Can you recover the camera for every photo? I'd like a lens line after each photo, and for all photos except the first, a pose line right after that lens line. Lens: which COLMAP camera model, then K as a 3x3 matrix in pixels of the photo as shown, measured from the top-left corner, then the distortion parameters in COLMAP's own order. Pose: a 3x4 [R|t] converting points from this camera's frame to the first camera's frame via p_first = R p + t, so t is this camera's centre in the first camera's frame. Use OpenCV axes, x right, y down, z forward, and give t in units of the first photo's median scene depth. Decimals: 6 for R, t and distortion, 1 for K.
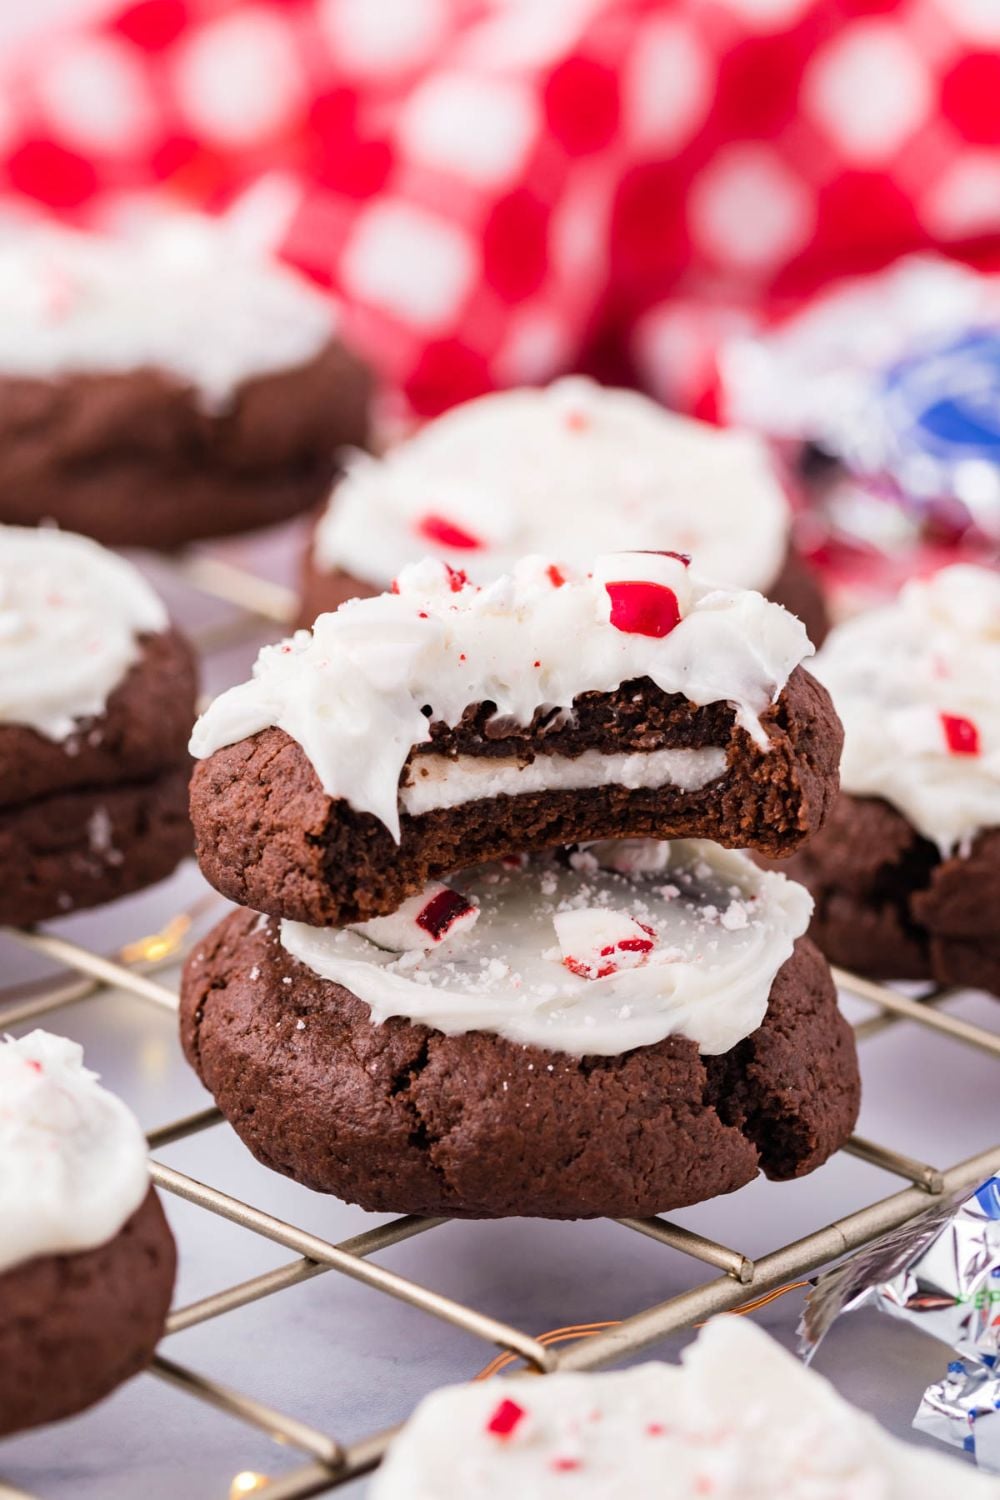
lens RADIAL K [[7697.0, 0, -140.6], [0, 7697.0, 750.6], [0, 0, 1]] dist [-0.353480, 1.890786]
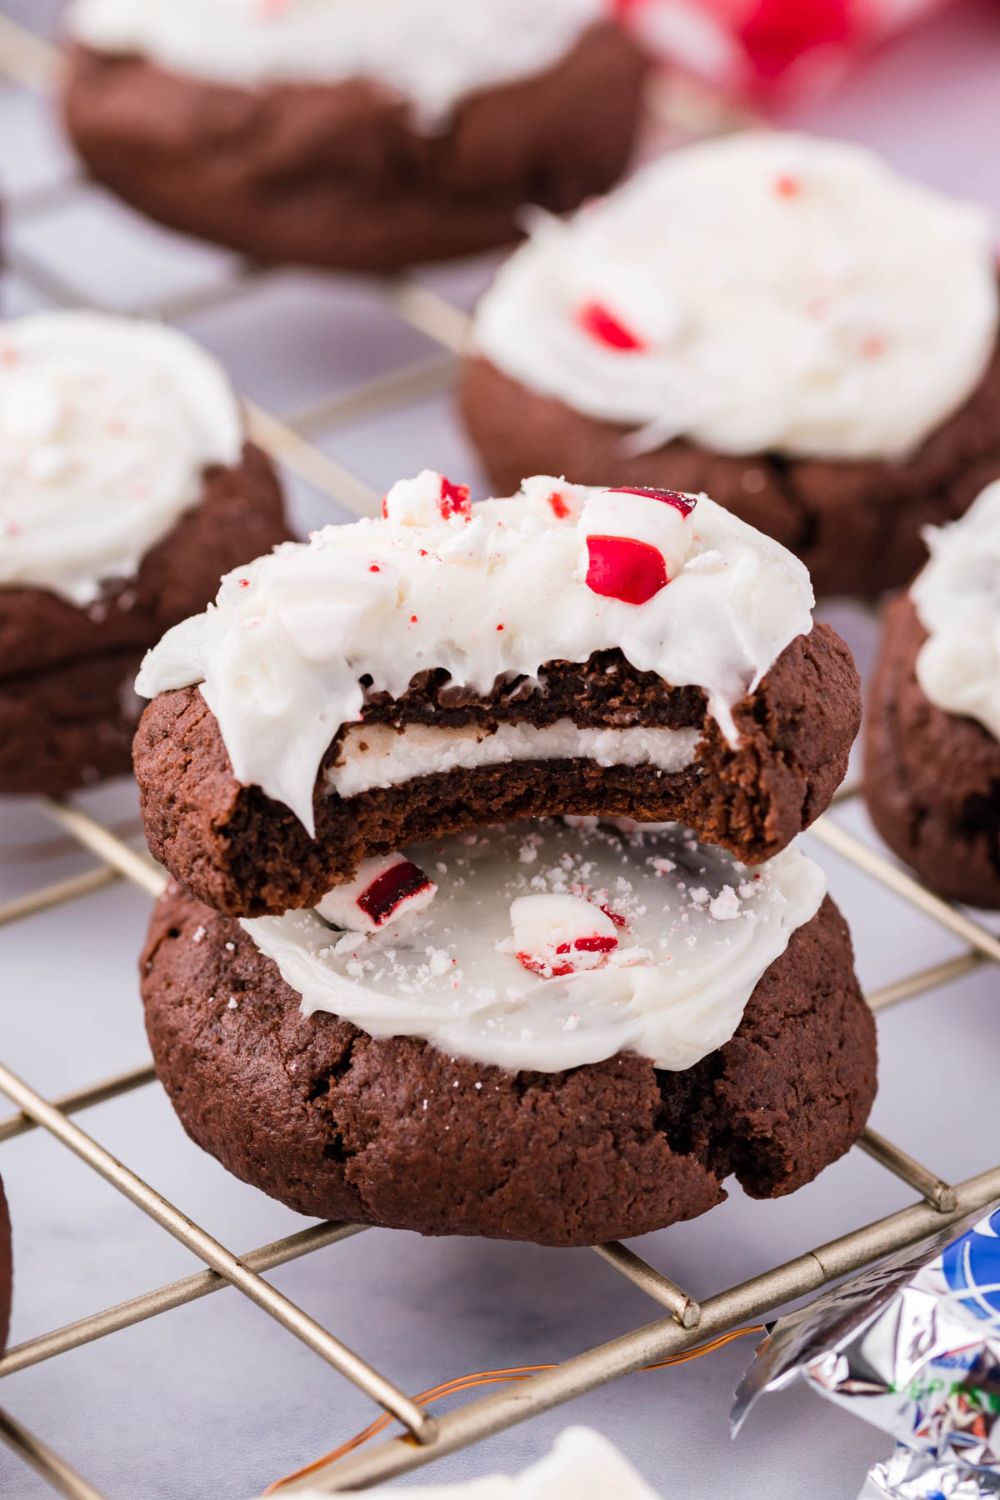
lens RADIAL K [[7697.0, 0, -140.6], [0, 7697.0, 750.6], [0, 0, 1]] dist [-0.353480, 1.890786]
pose [[0.981833, 0.049641, -0.183138, 0.180782], [-0.019563, 0.986511, 0.162522, -0.142230], [0.188735, -0.155987, 0.969560, 0.113536]]
